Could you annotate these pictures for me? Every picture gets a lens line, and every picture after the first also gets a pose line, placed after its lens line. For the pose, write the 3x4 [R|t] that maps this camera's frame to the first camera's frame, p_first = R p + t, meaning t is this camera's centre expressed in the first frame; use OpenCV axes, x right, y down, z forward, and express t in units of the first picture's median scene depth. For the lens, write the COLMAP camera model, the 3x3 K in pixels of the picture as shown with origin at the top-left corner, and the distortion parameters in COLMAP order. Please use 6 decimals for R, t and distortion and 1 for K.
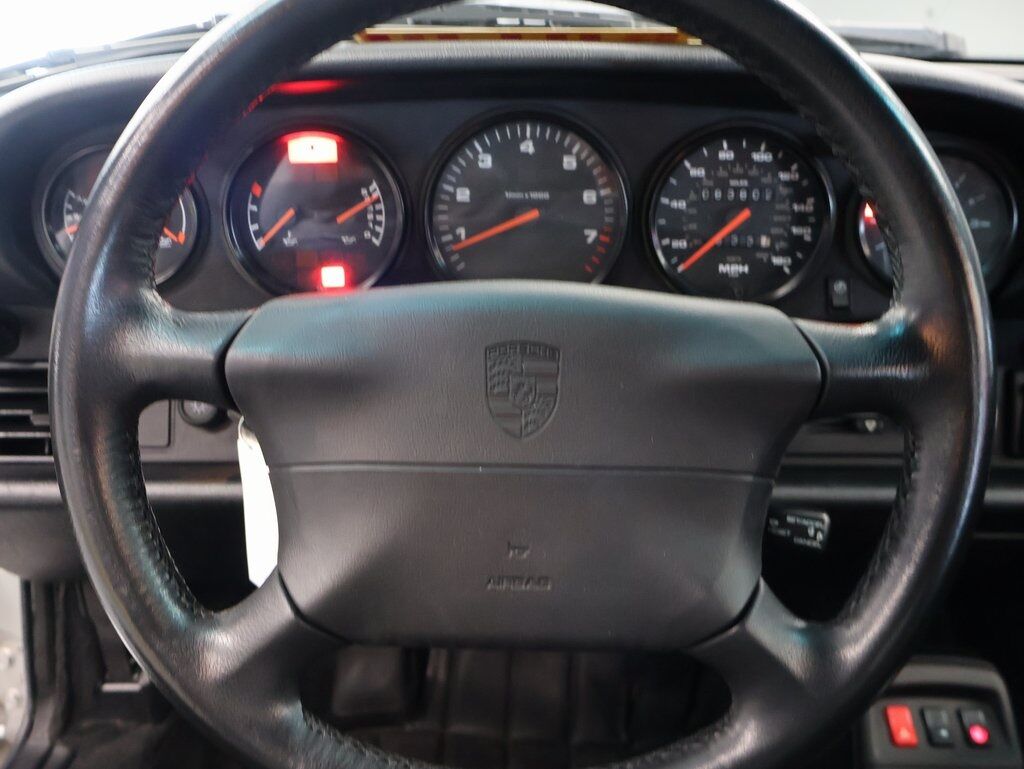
lens RADIAL K [[1013.6, 0, 512.0], [0, 1013.6, 384.5], [0, 0, 1]] dist [-0.001548, 0.021139]
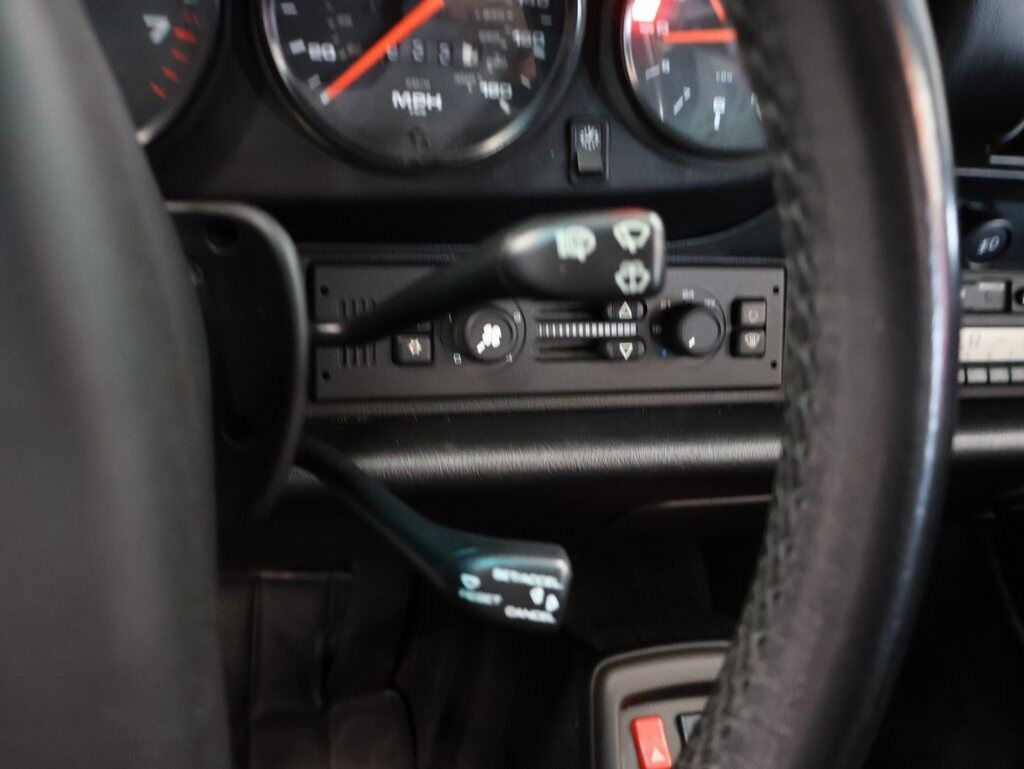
lens RADIAL K [[966.0, 0, 512.0], [0, 966.0, 384.5], [0, 0, 1]] dist [0.003425, -0.014419]
pose [[0.968592, -0.030712, 0.246753, 0.129141], [-0.006186, 0.989060, 0.147383, -0.034666], [-0.248580, -0.144281, 0.957805, 0.428382]]
